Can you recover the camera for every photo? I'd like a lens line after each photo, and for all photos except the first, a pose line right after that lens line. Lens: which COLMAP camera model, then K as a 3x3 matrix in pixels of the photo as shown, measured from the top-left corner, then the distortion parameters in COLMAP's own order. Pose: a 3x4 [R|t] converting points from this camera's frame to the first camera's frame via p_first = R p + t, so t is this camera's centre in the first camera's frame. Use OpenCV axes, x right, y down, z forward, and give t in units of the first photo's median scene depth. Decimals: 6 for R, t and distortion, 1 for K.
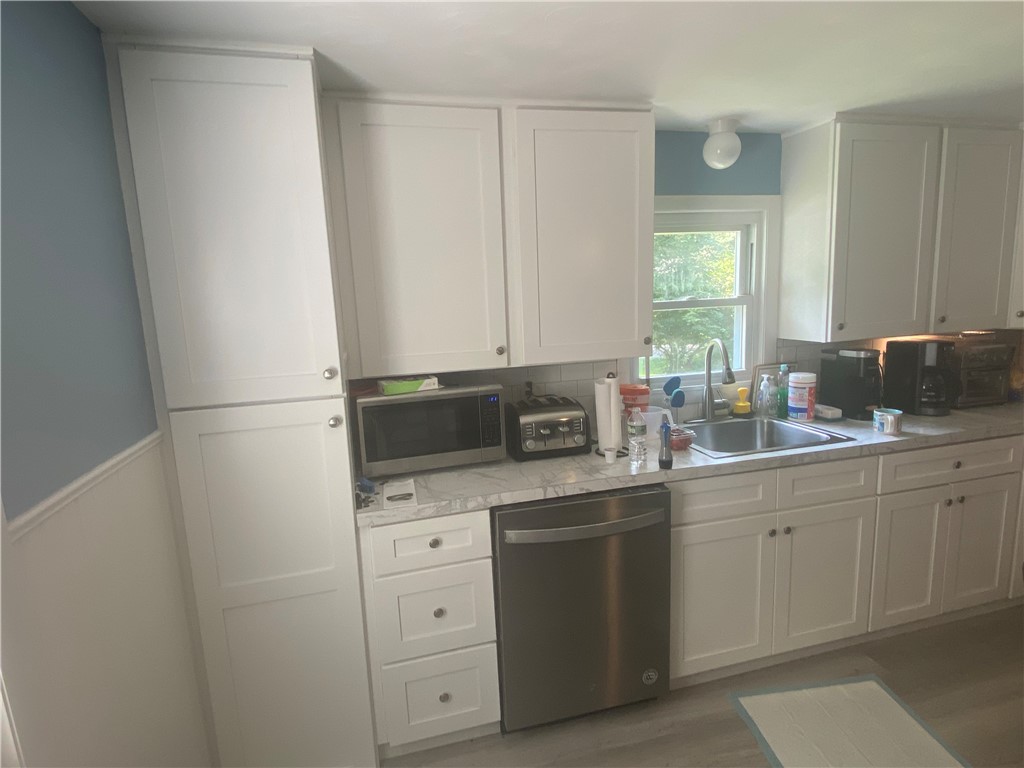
lens RADIAL K [[542.1, 0, 512.0], [0, 542.1, 384.0], [0, 0, 1]] dist [-0.000854, -0.001004]
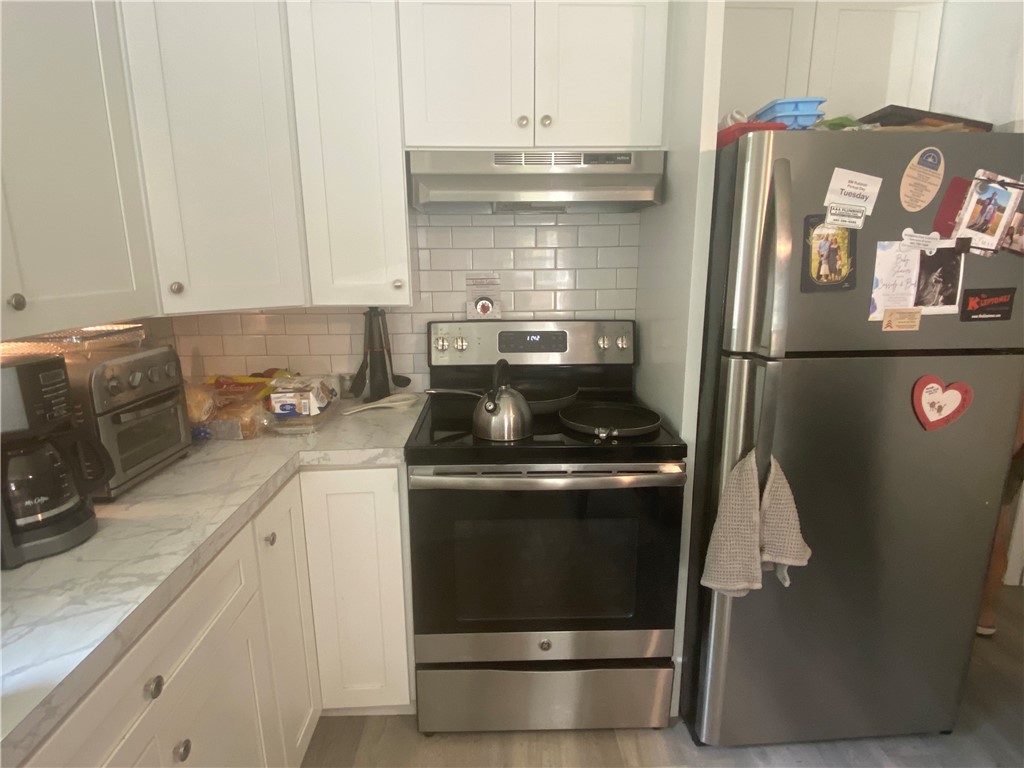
lens RADIAL K [[542.1, 0, 512.0], [0, 542.1, 384.0], [0, 0, 1]] dist [-0.000854, -0.001004]
pose [[0.214546, -0.171767, 0.961492, 0.482877], [0.169309, 0.976052, 0.136588, -0.054013], [-0.961927, 0.133485, 0.238490, 0.567181]]
